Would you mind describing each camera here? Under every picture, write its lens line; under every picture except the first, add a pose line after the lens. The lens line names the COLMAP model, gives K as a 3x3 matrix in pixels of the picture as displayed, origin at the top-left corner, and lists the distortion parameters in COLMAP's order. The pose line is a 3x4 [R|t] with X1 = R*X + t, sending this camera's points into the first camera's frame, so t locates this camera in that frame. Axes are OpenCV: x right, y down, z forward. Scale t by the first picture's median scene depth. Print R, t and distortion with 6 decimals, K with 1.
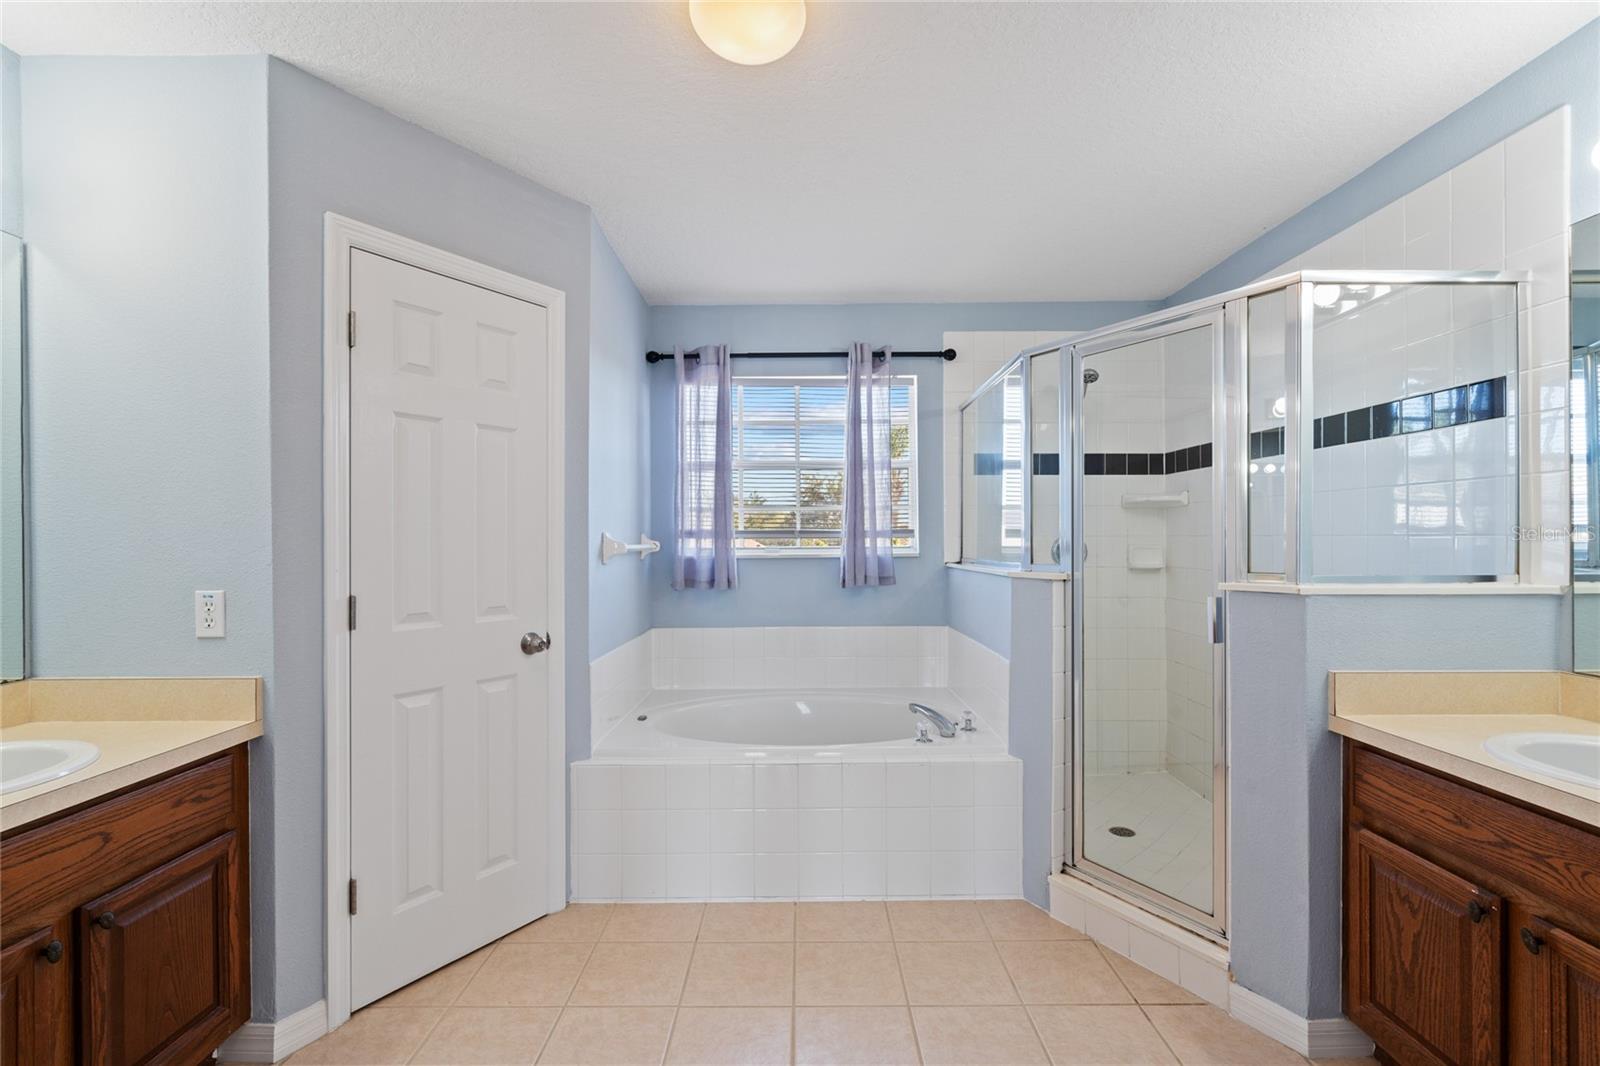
lens RADIAL K [[733.0, 0, 800.0], [0, 733.0, 533.0], [0, 0, 1]] dist [0.000789, 0.000559]
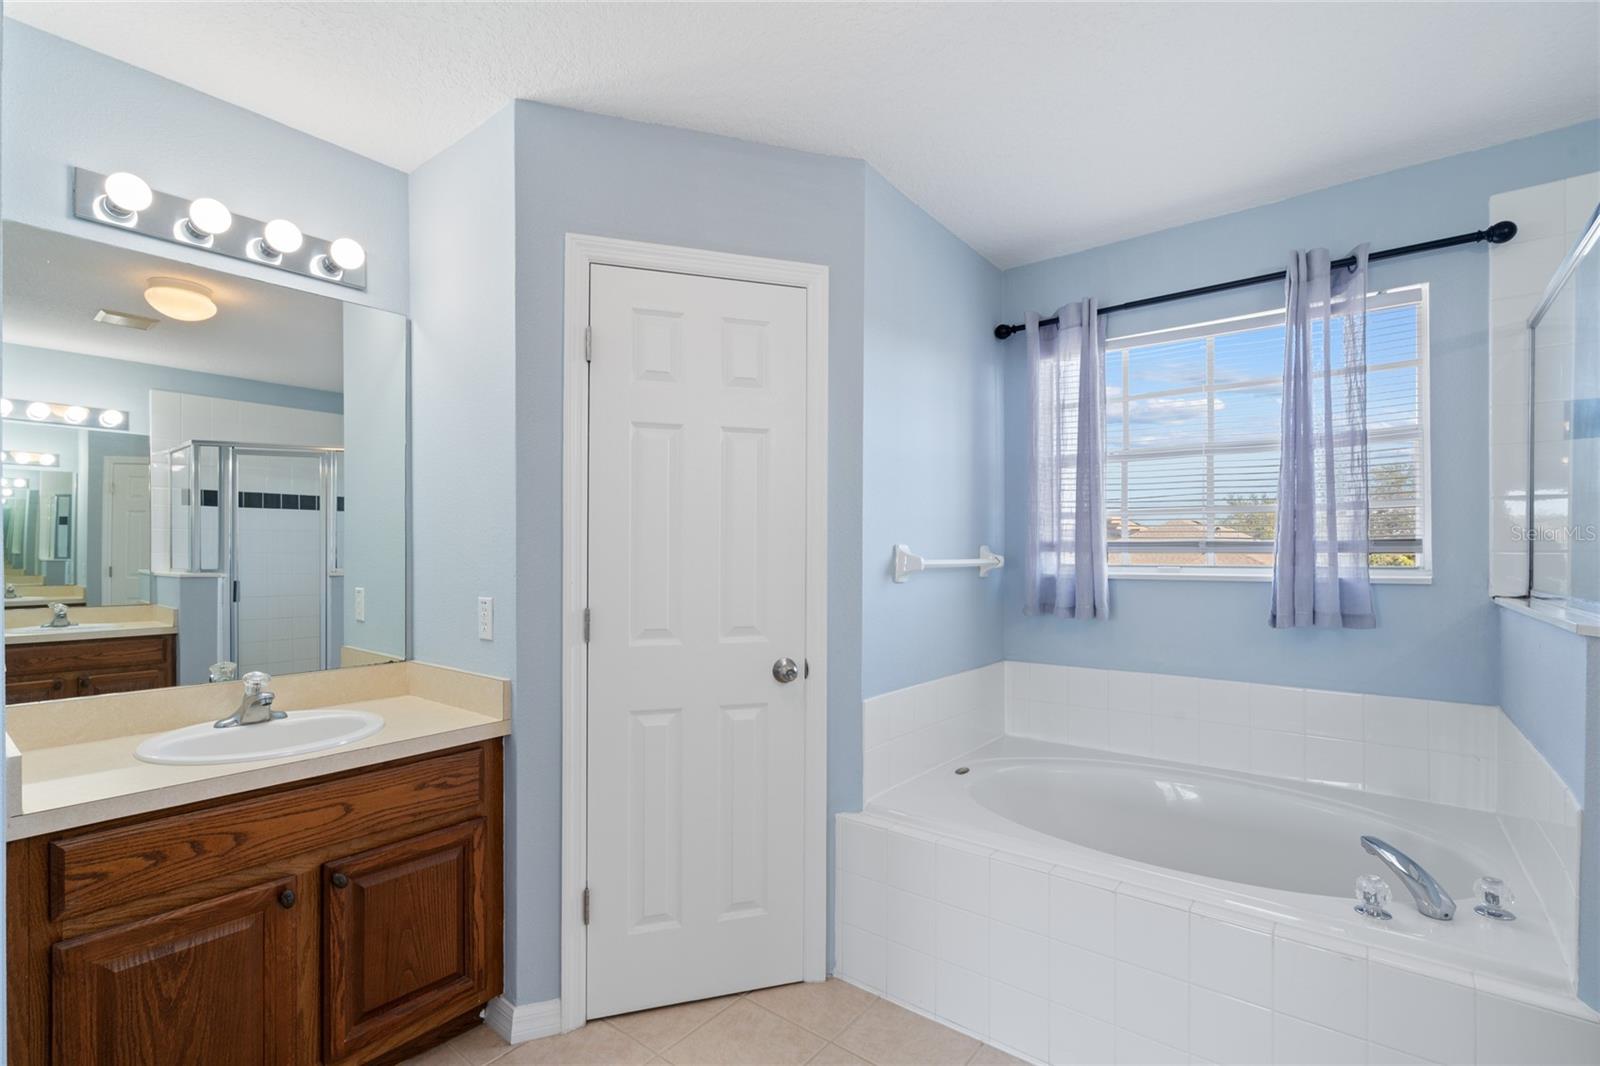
lens RADIAL K [[728.4, 0, 799.1], [0, 728.4, 546.1], [0, 0, 1]] dist [-0.001666, 0.000237]
pose [[0.781345, 0.000128, -0.624100, 0.204051], [0.000712, 0.999999, 0.001097, -0.000433], [0.624099, -0.001301, 0.781344, 0.334691]]
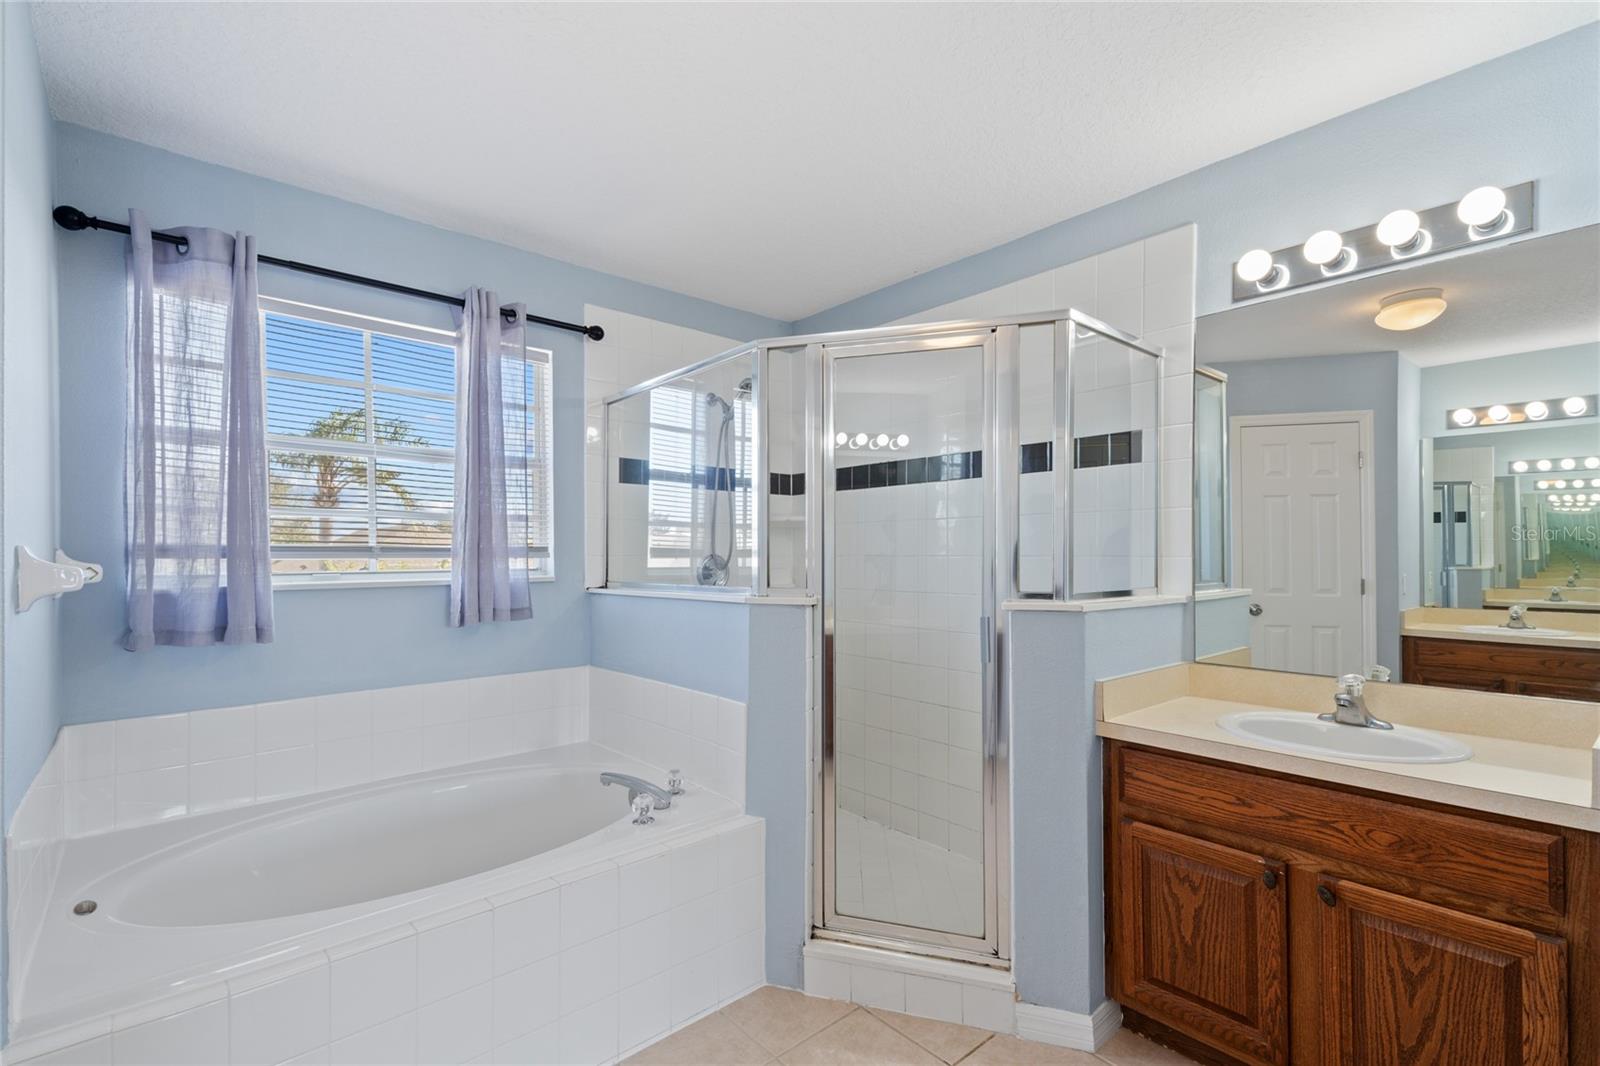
lens RADIAL K [[728.4, 0, 801.8], [0, 728.4, 551.5], [0, 0, 1]] dist [0.057383, -0.021846]
pose [[0.749717, 0.005747, 0.661733, -0.256661], [-0.005492, 0.999982, -0.002463, 0.000929], [-0.661736, -0.001788, 0.749735, 0.363501]]
